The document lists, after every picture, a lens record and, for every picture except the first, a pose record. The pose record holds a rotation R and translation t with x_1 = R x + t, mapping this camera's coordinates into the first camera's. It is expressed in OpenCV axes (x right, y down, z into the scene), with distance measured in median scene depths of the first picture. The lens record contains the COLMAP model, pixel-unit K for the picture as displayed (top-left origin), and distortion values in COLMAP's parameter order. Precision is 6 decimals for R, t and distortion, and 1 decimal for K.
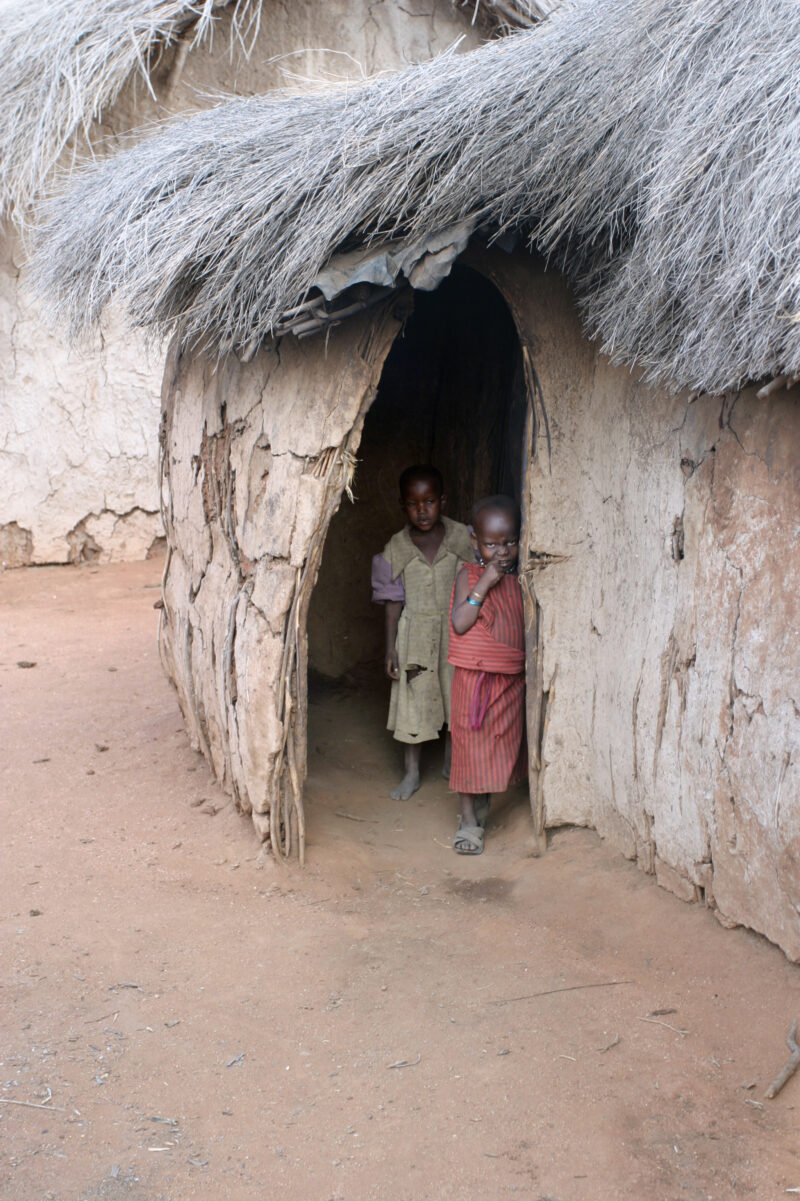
lens RADIAL K [[2260.9, 0, 401.5], [0, 2260.9, 596.2], [0, 0, 1]] dist [0.186032, 0.000000]
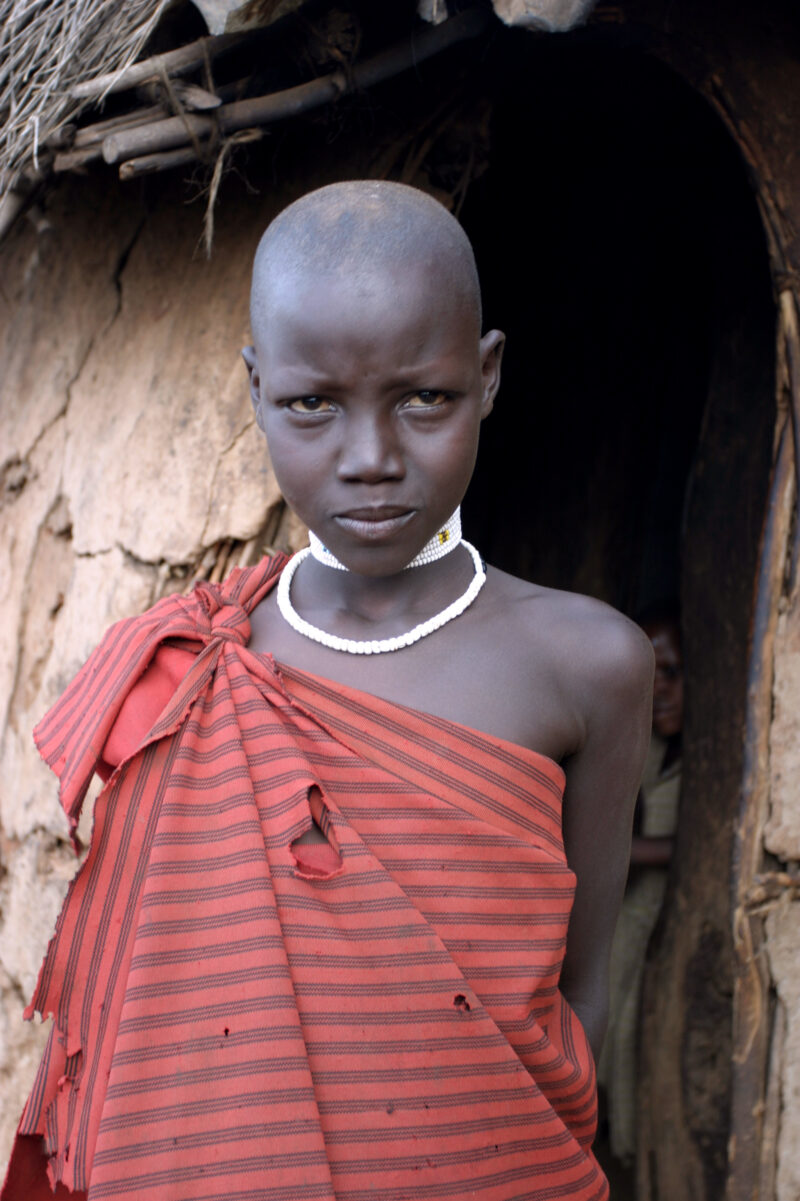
lens RADIAL K [[2066.7, 0, 399.5], [0, 2066.7, 601.3], [0, 0, 1]] dist [-0.042005, 0.000000]
pose [[0.998568, 0.053016, -0.007188, -0.002410], [-0.053311, 0.997311, -0.050288, -0.040982], [0.004502, 0.050599, 0.998709, 0.672015]]
